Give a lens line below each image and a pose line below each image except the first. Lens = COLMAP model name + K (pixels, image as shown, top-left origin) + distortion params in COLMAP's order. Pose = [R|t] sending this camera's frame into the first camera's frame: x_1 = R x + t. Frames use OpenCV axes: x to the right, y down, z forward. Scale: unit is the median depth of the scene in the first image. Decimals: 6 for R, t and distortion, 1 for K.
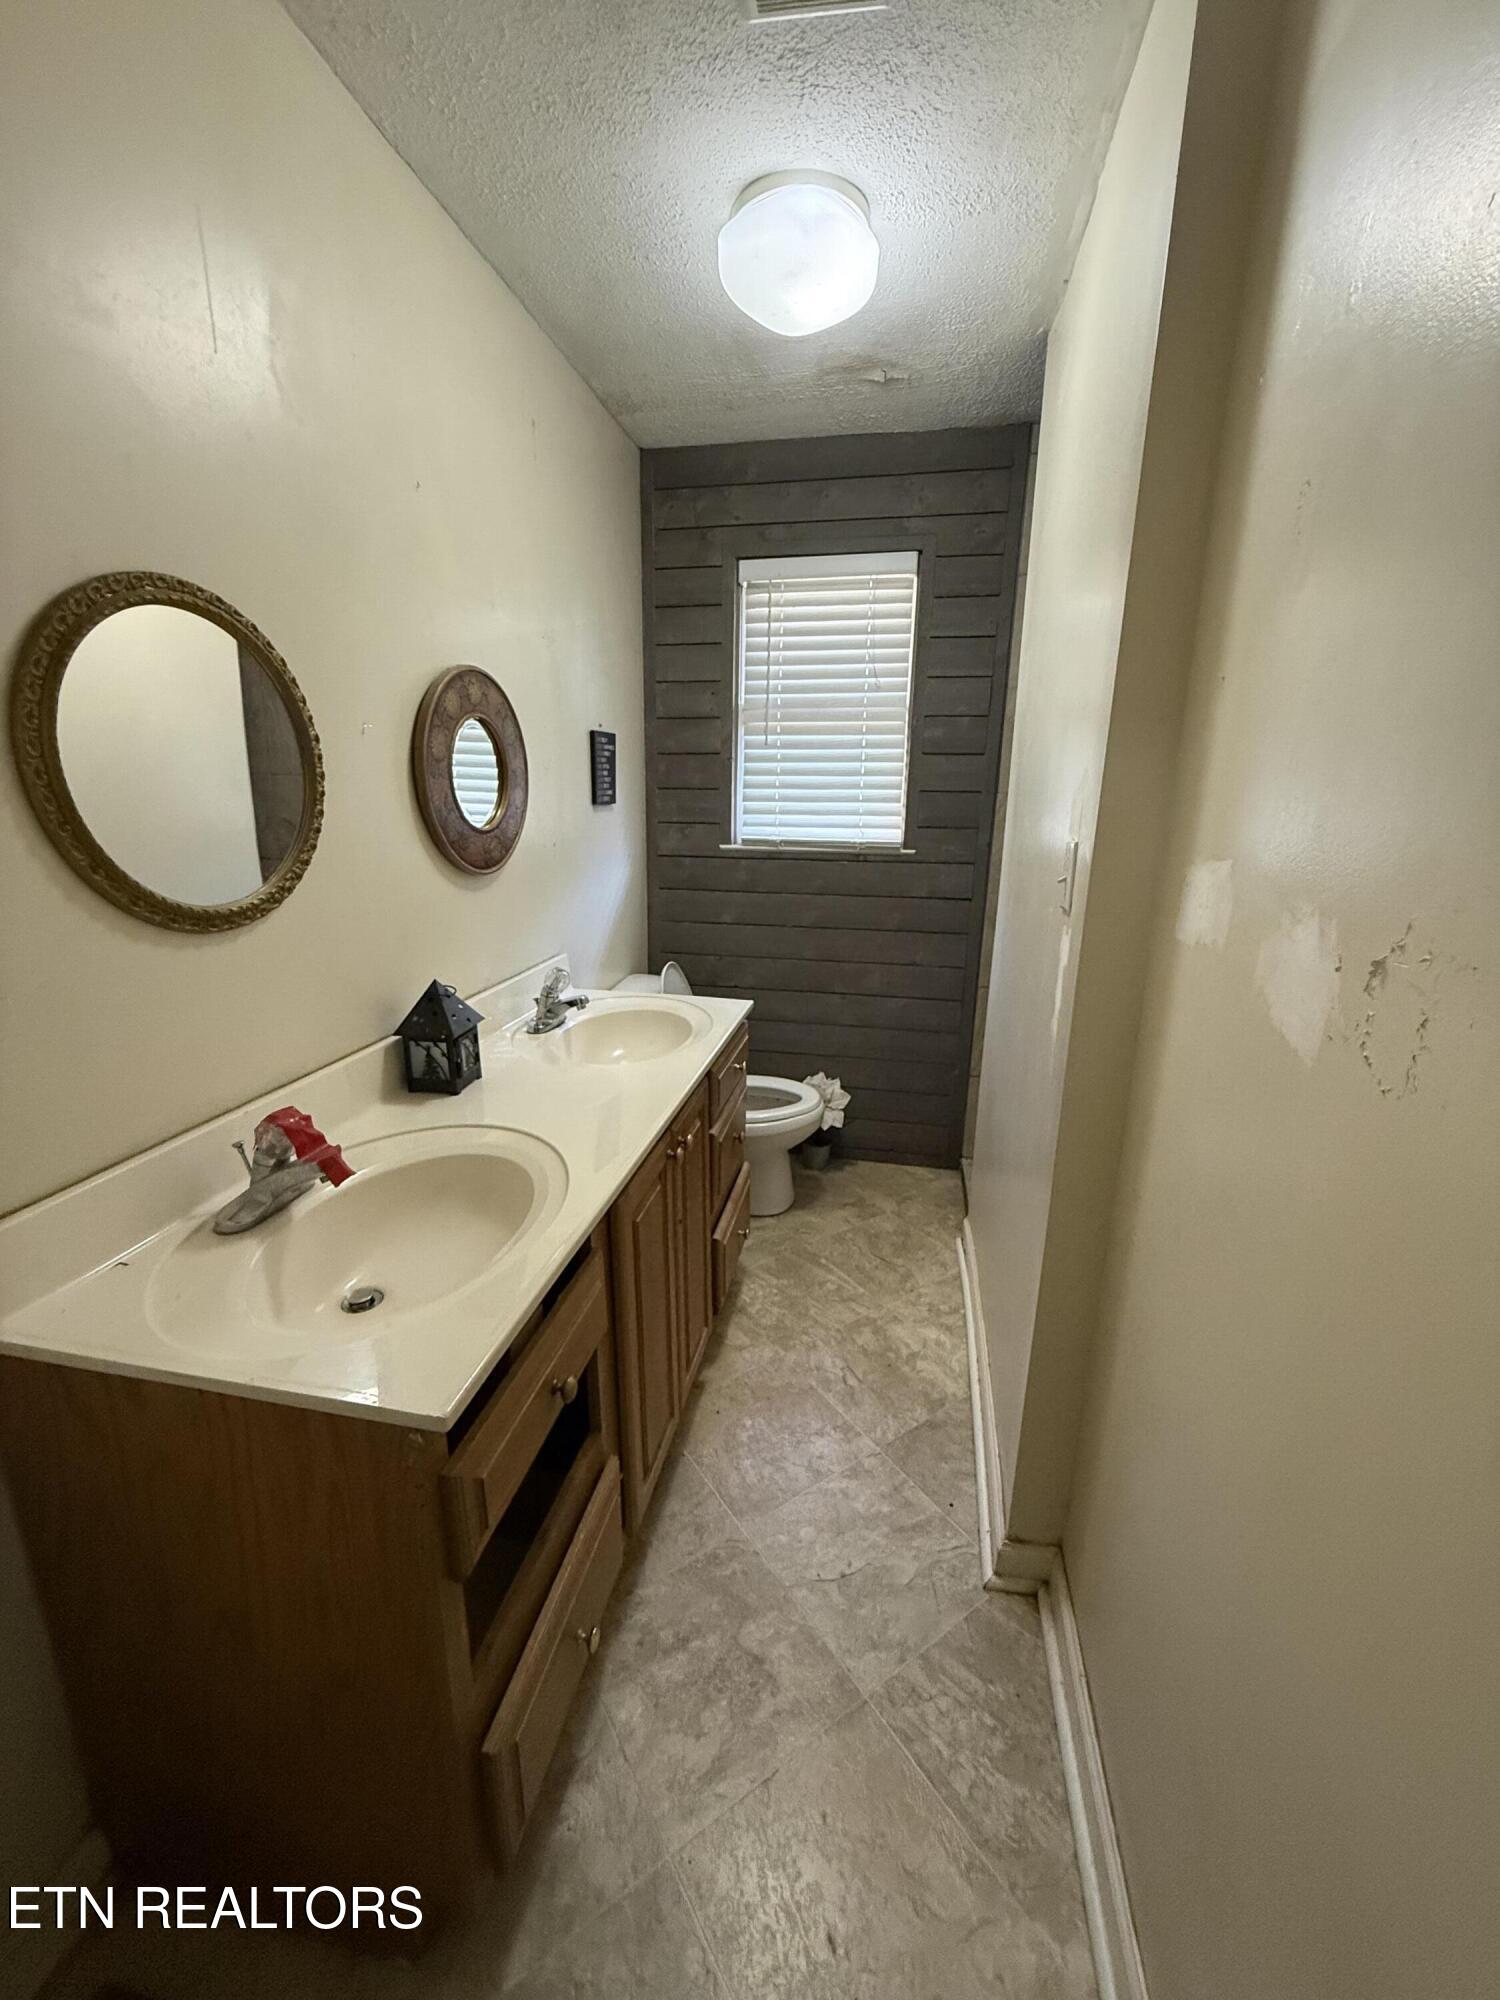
lens RADIAL K [[797.6, 0, 749.0], [0, 797.6, 1000.3], [0, 0, 1]] dist [-0.000019, -0.000086]
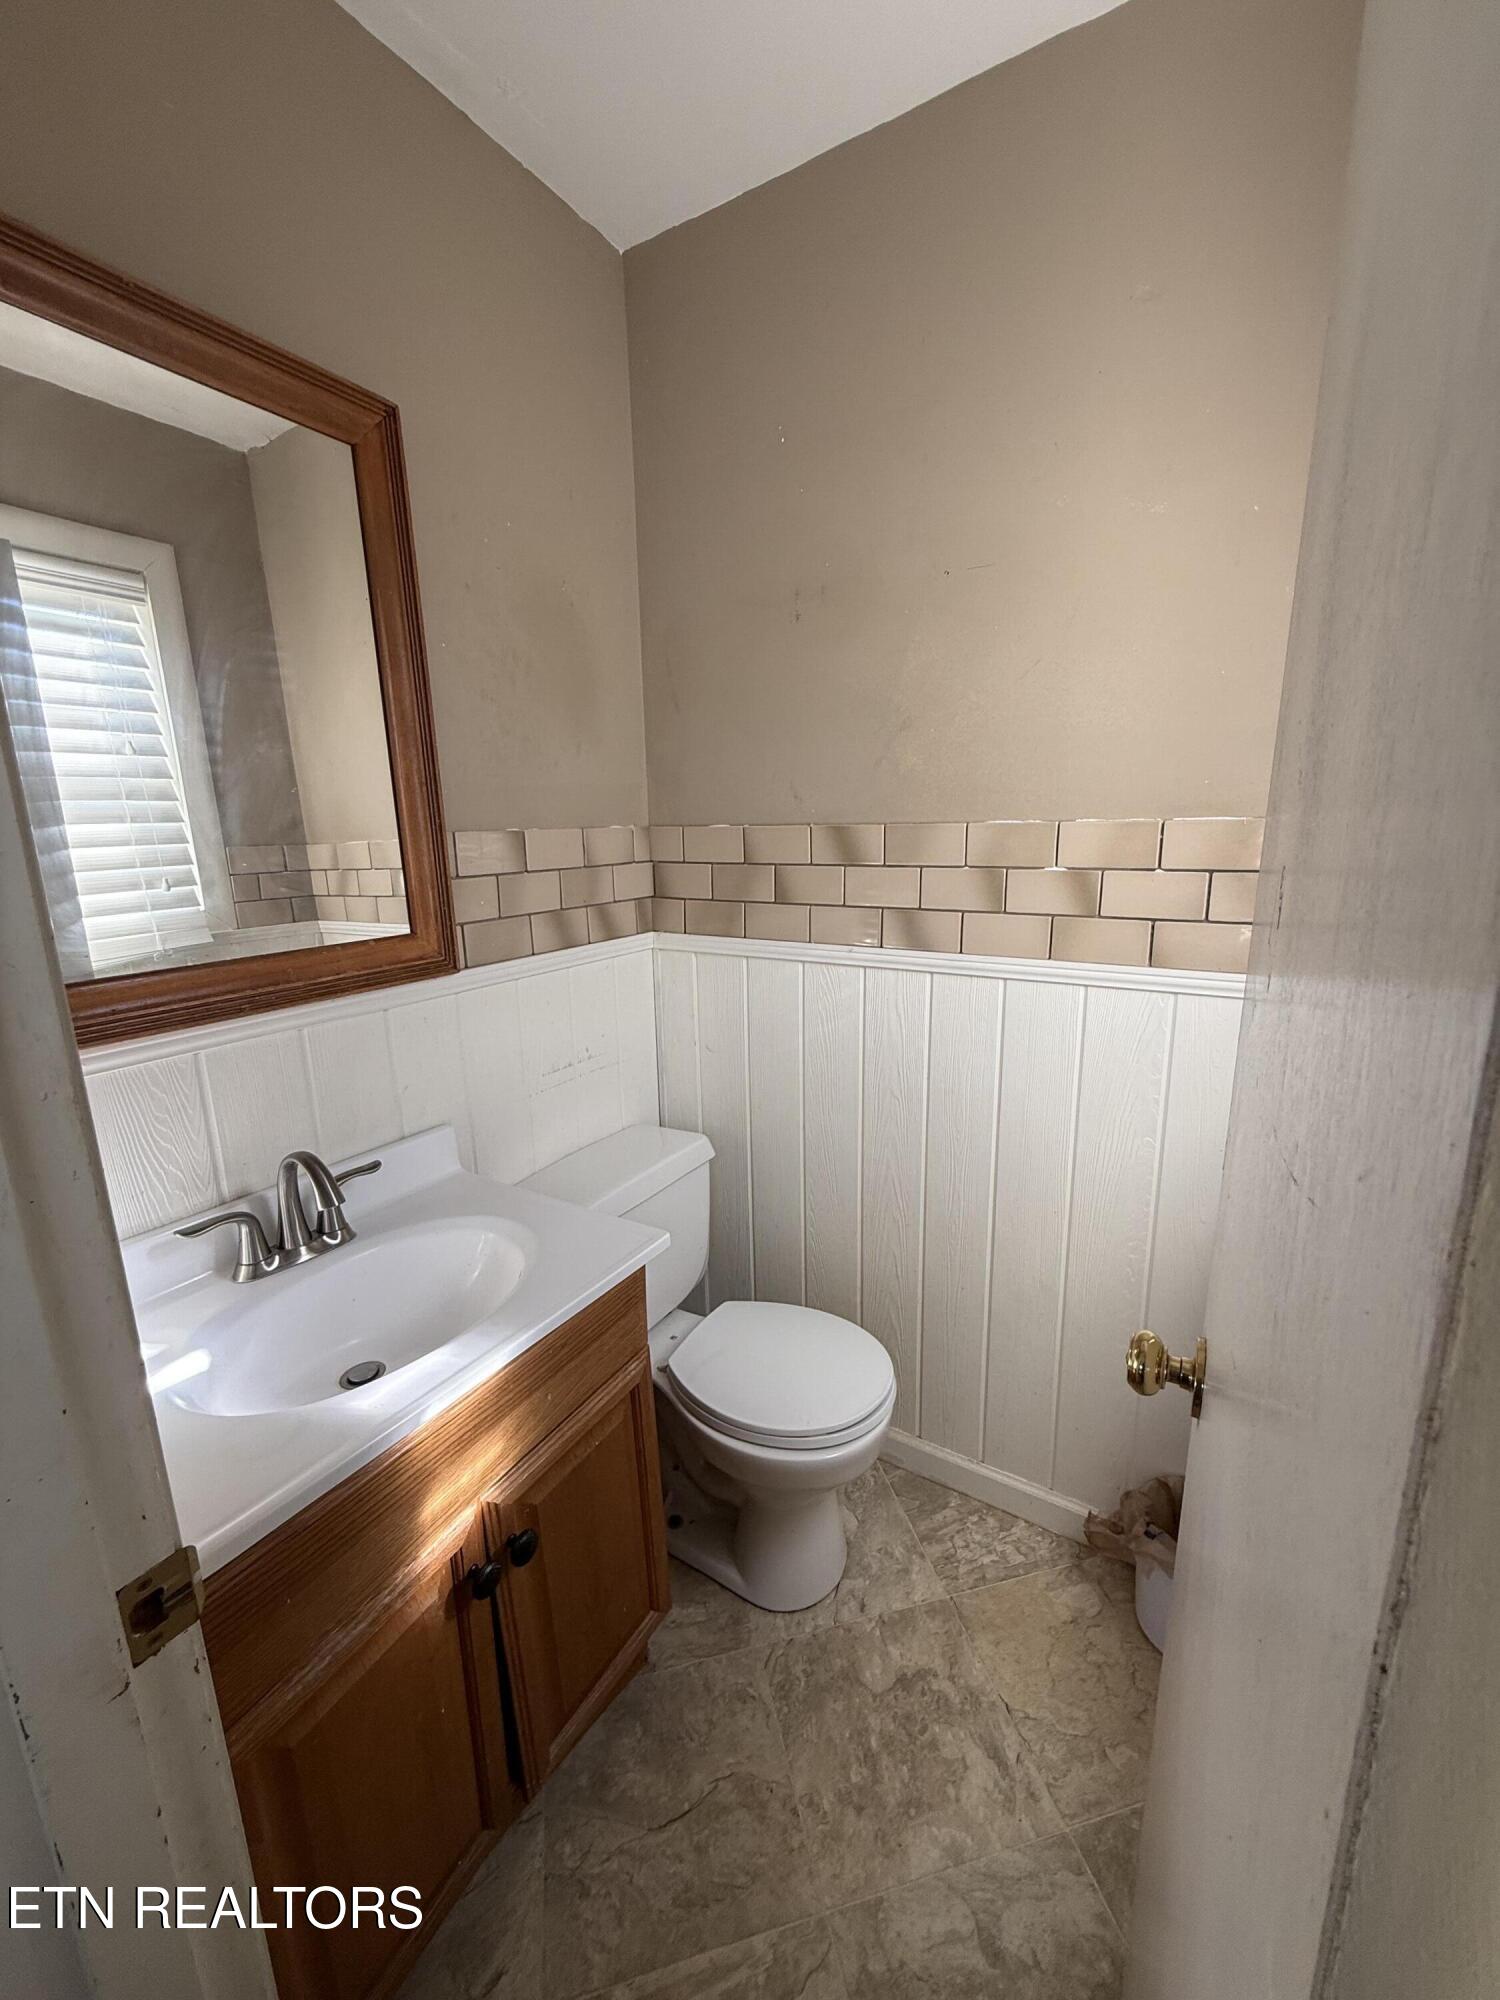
lens RADIAL K [[797.6, 0, 751.3], [0, 797.6, 995.0], [0, 0, 1]] dist [-0.000019, -0.000086]
pose [[0.349019, -0.223046, 0.910185, -0.792324], [0.268645, 0.954311, 0.130846, -0.172323], [-0.897784, 0.198849, 0.392992, 0.626203]]
